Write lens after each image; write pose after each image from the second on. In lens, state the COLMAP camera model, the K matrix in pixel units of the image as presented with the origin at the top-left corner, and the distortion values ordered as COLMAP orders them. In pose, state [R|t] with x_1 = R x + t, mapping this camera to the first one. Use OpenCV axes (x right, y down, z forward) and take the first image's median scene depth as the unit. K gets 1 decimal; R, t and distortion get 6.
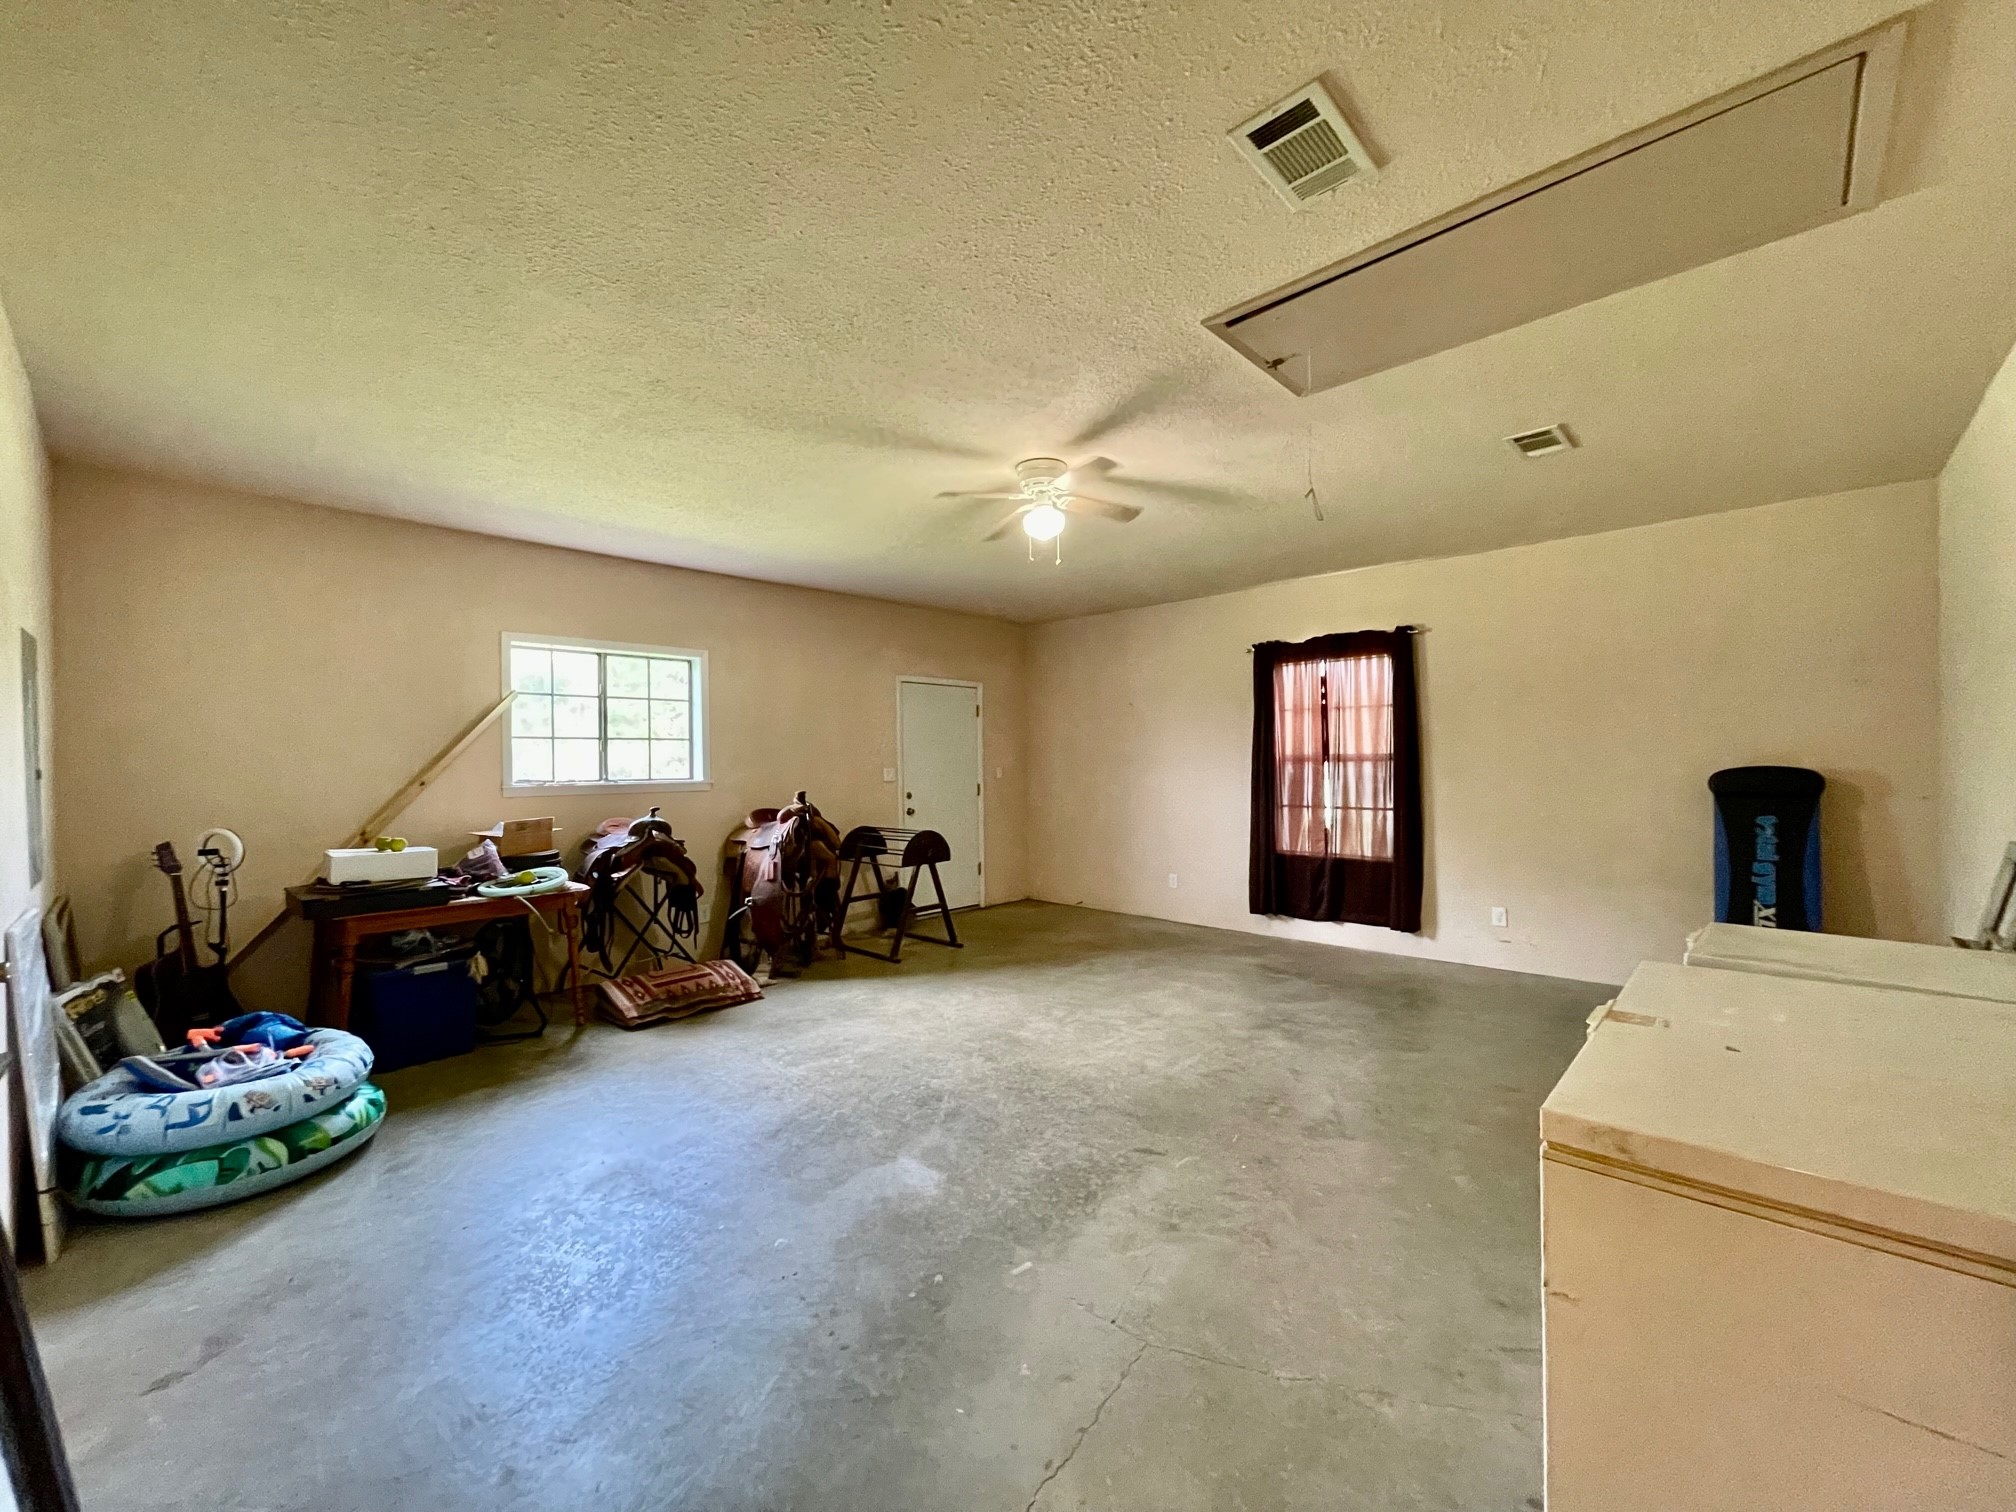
lens RADIAL K [[817.3, 0, 1008.0], [0, 817.3, 756.0], [0, 0, 1]] dist [0.000778, -0.000042]
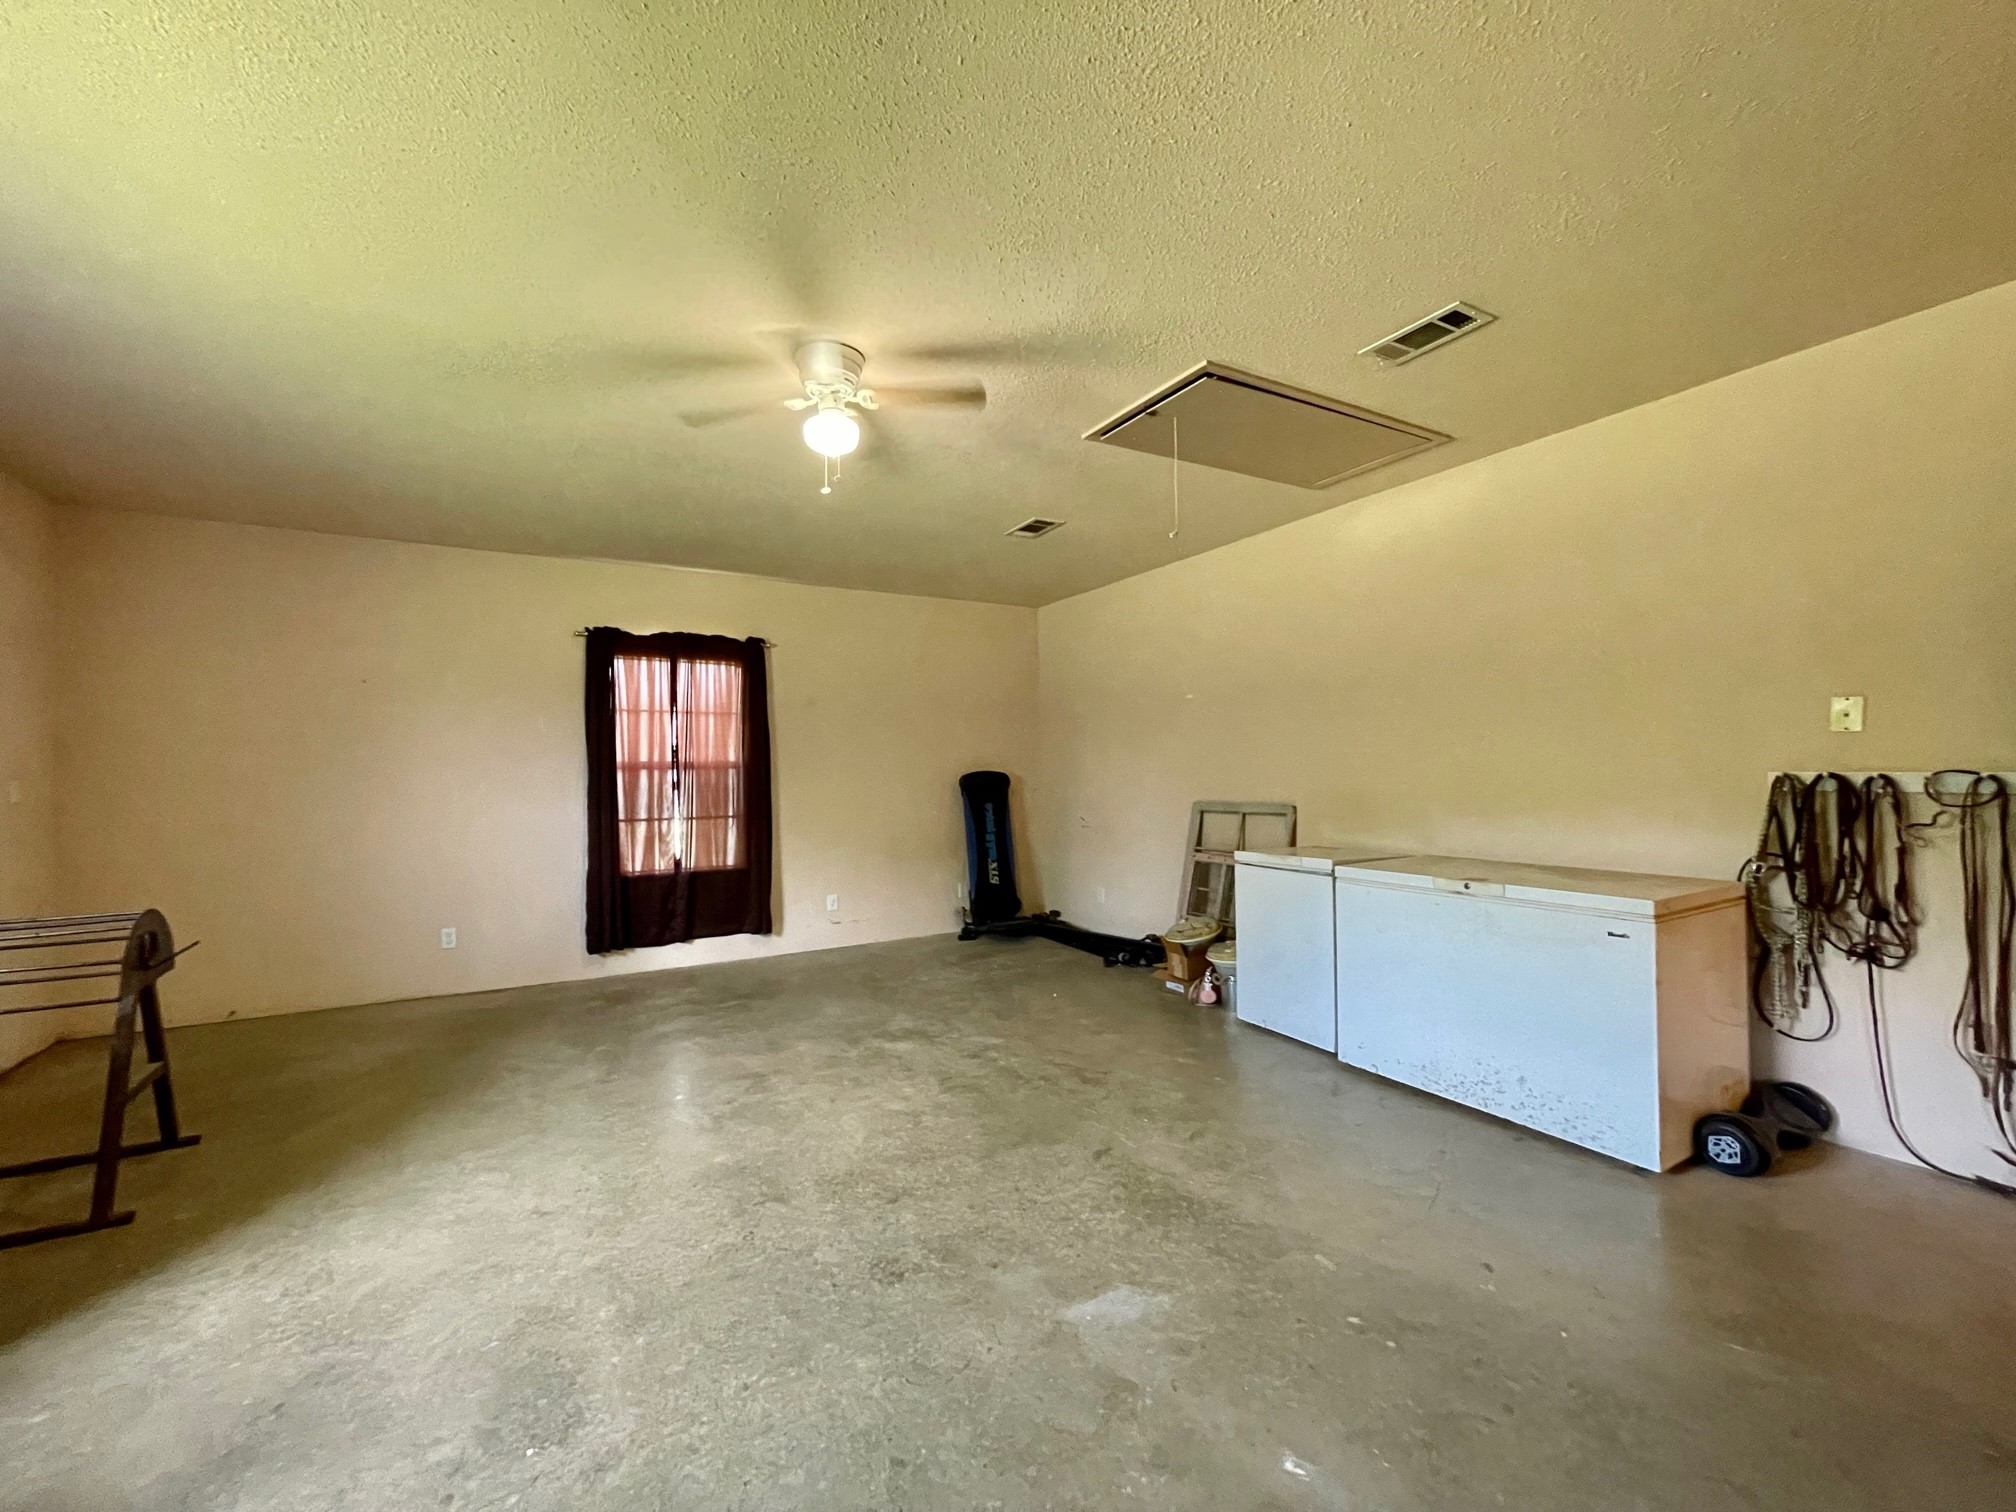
lens RADIAL K [[794.2, 0, 1008.0], [0, 794.2, 756.0], [0, 0, 1]] dist [0.002274, 0.000150]
pose [[0.300831, 0.023522, 0.953387, -0.431190], [0.004061, 0.999655, -0.025944, 0.020799], [-0.953669, 0.011676, 0.300632, 0.456483]]
